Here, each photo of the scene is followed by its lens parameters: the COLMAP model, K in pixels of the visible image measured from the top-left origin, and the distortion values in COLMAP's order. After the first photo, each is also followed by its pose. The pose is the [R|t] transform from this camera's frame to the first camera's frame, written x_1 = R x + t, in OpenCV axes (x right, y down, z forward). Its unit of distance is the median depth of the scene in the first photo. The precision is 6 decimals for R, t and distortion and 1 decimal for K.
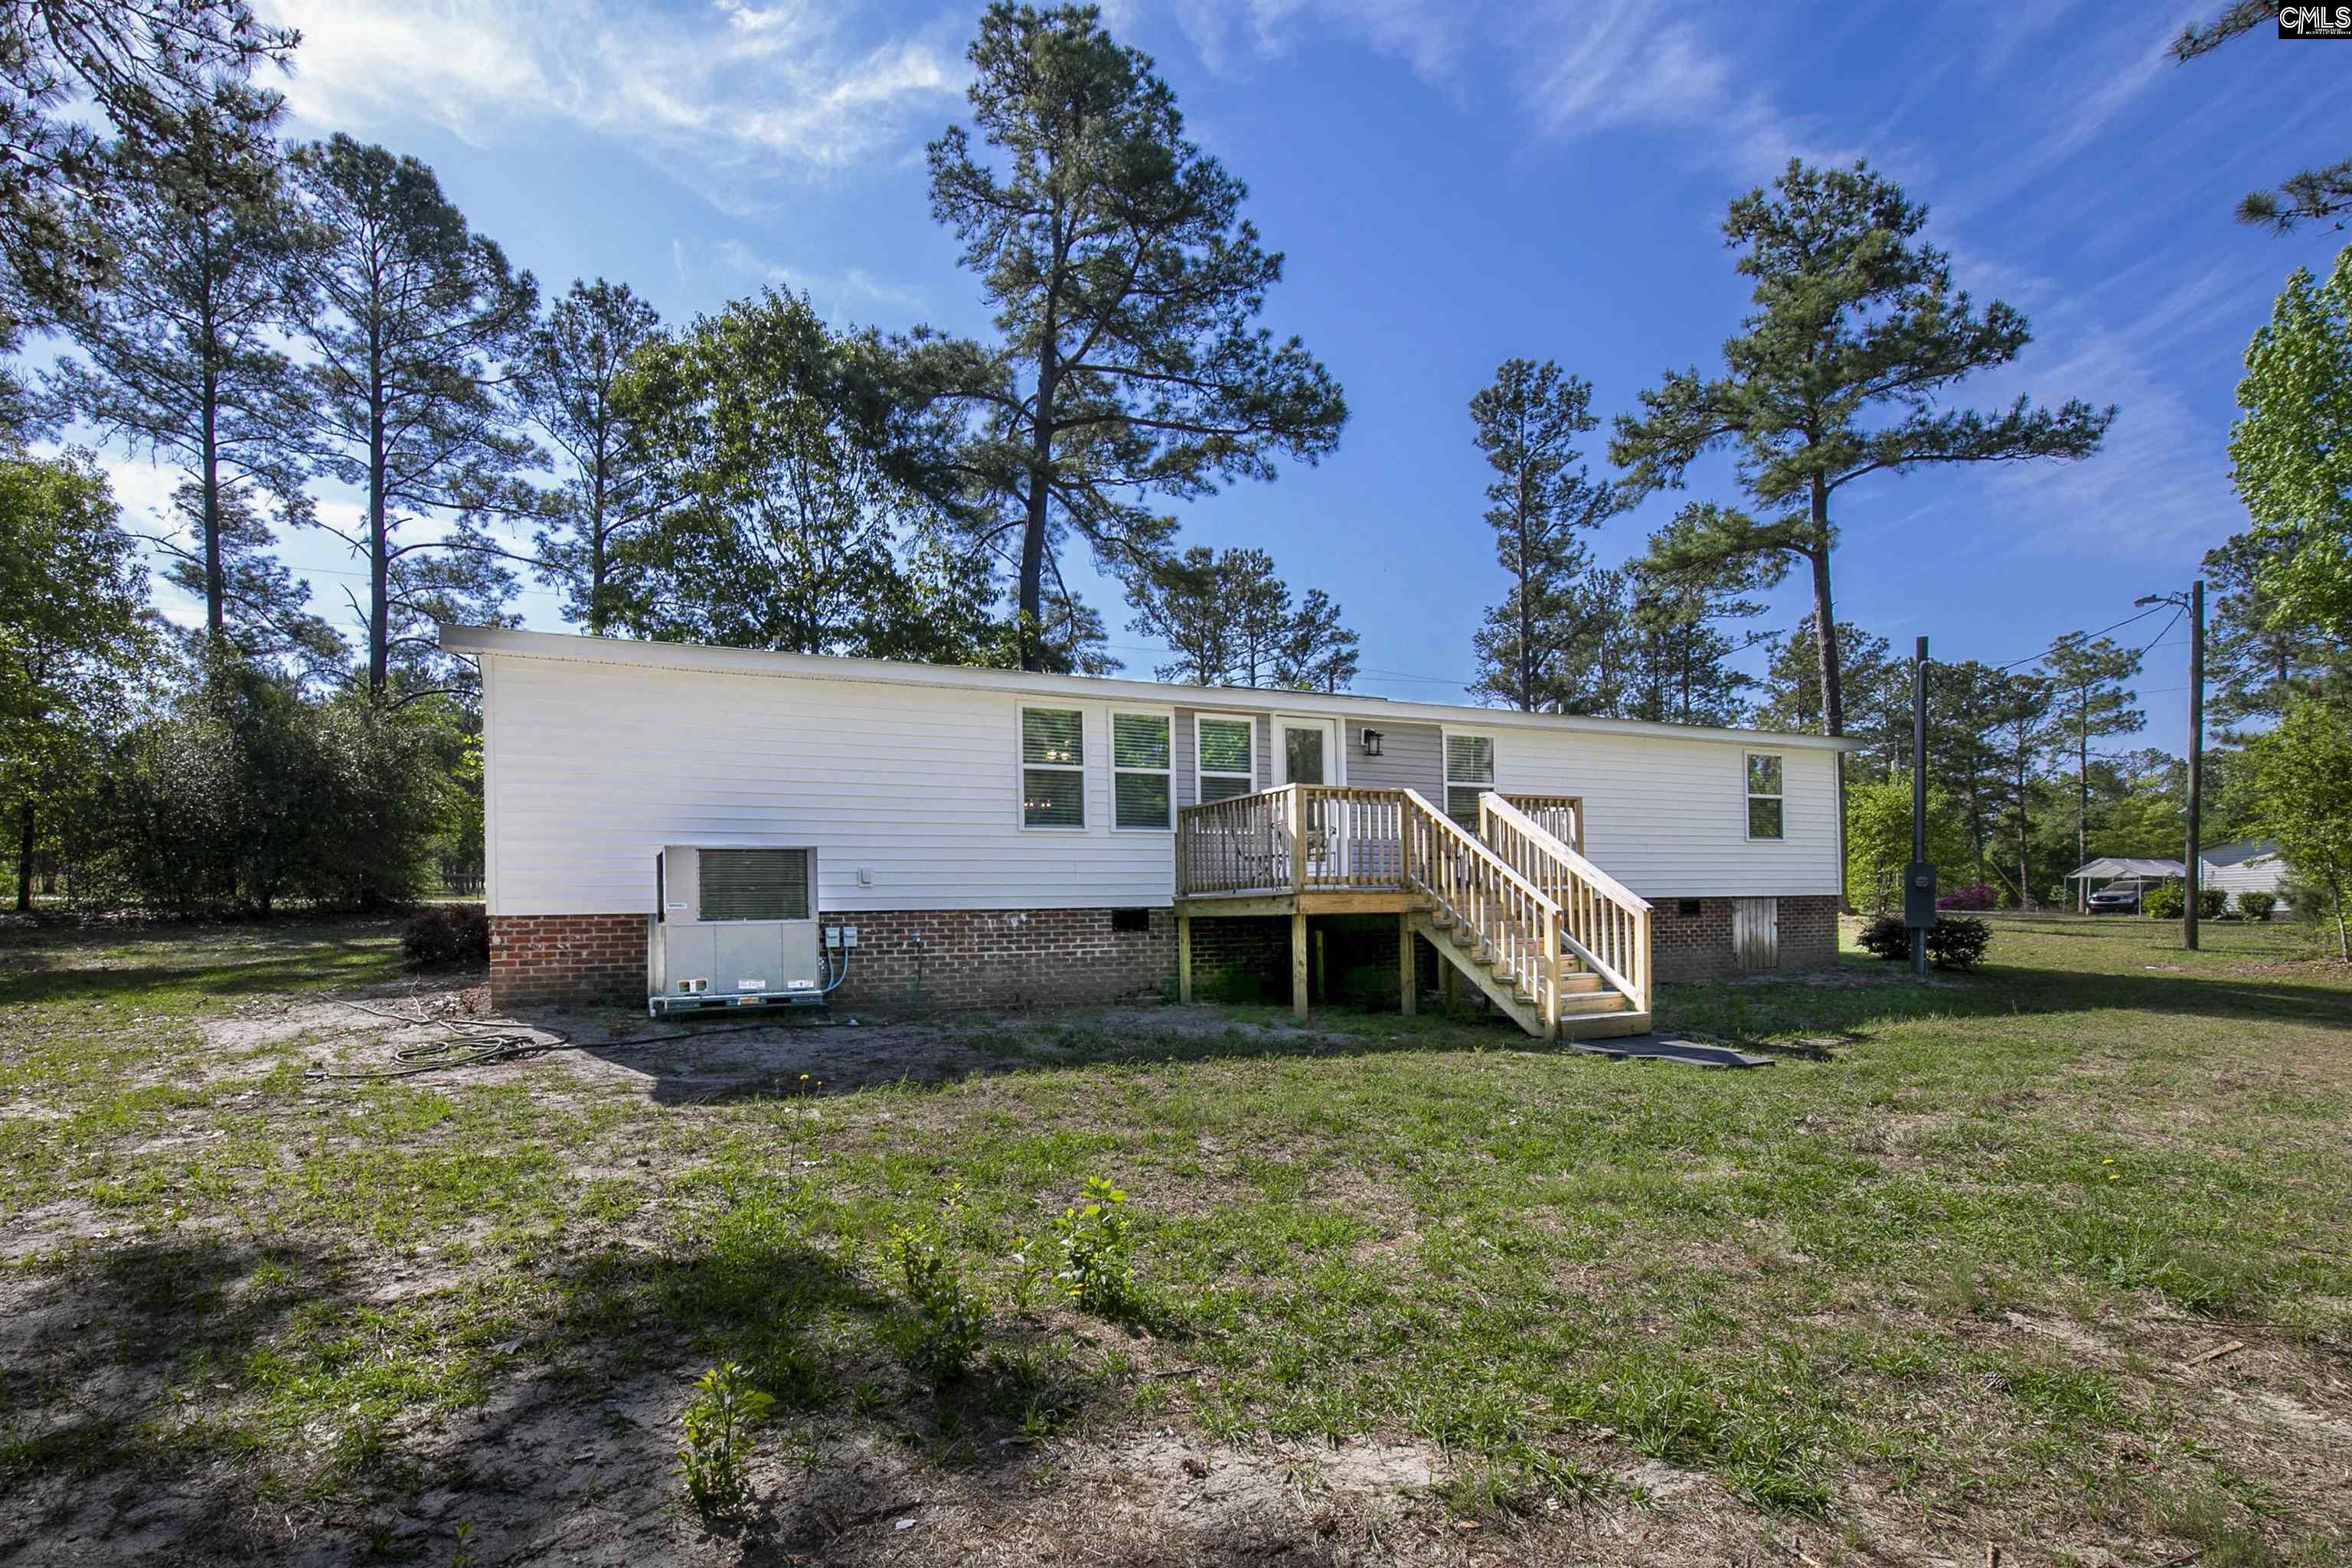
lens RADIAL K [[1137.0, 0, 1176.0], [0, 1137.0, 790.2], [0, 0, 1]] dist [-0.011592, -0.001038]
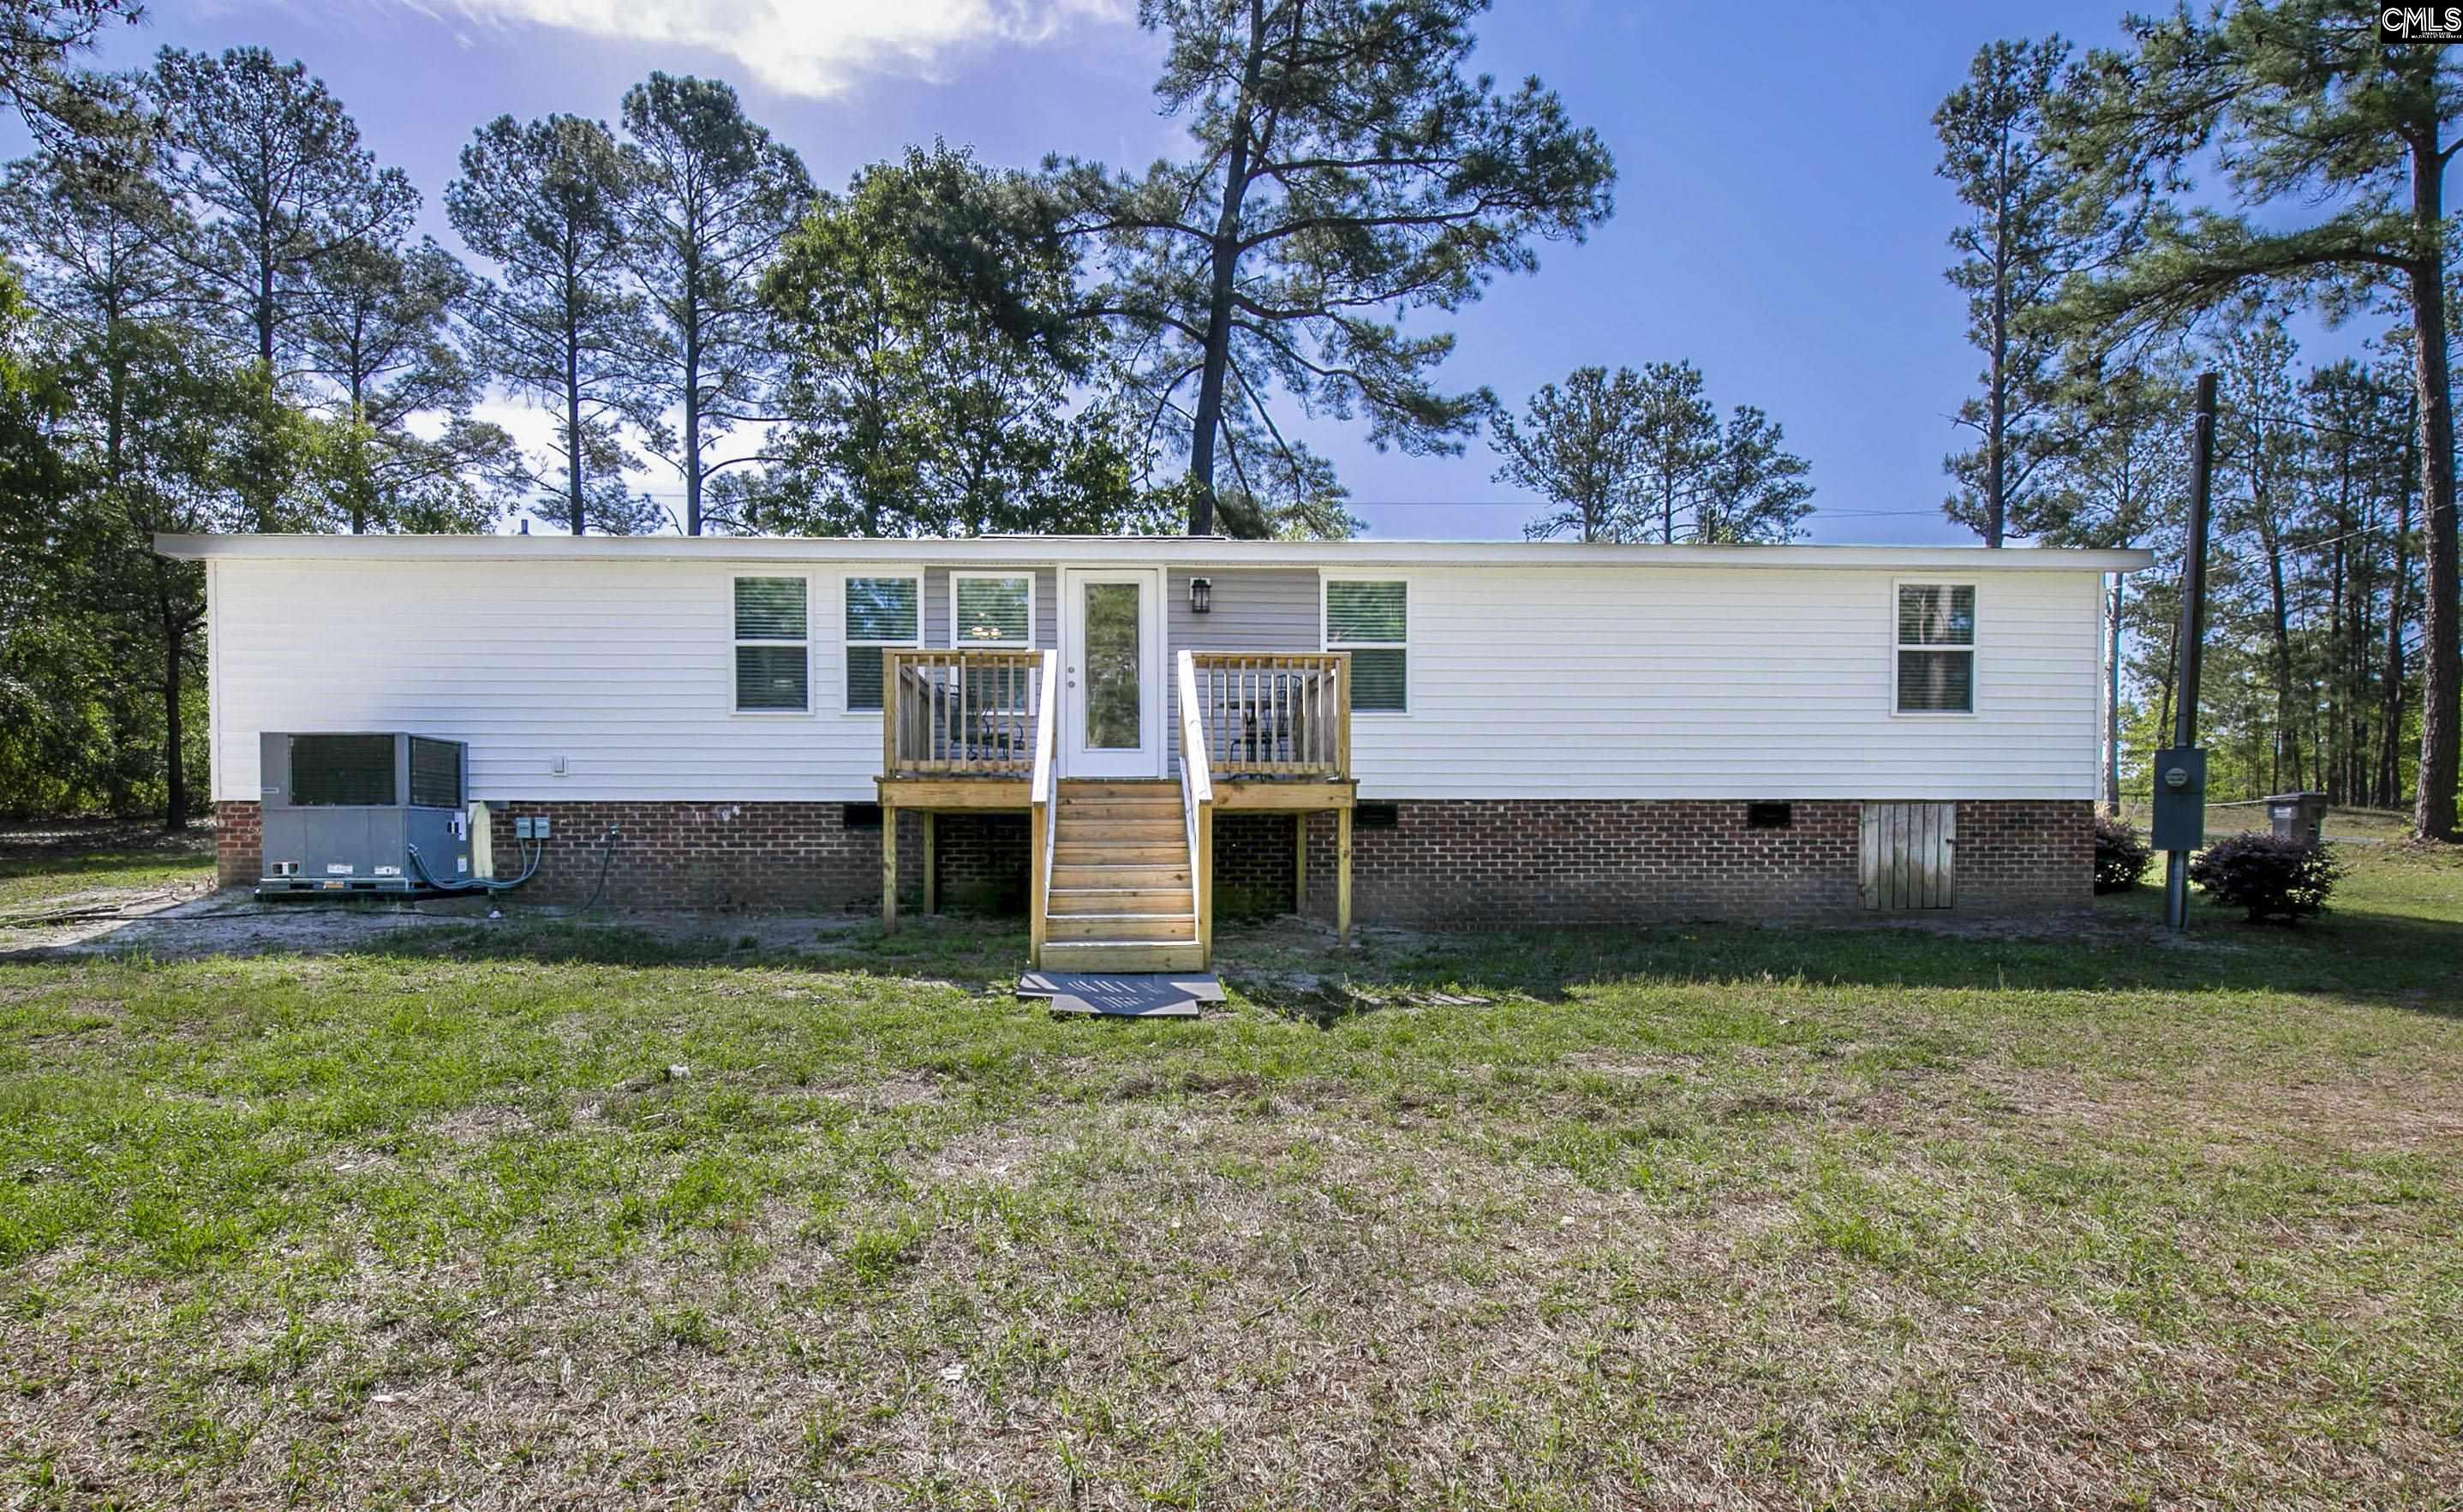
lens RADIAL K [[1310.7, 0, 1230.4], [0, 1310.7, 756.5], [0, 0, 1]] dist [-0.019657, -0.002436]
pose [[0.916019, -0.007306, -0.401069, 0.253981], [0.028163, 0.998538, 0.046133, 0.012525], [0.400145, -0.053554, 0.914886, 0.083216]]
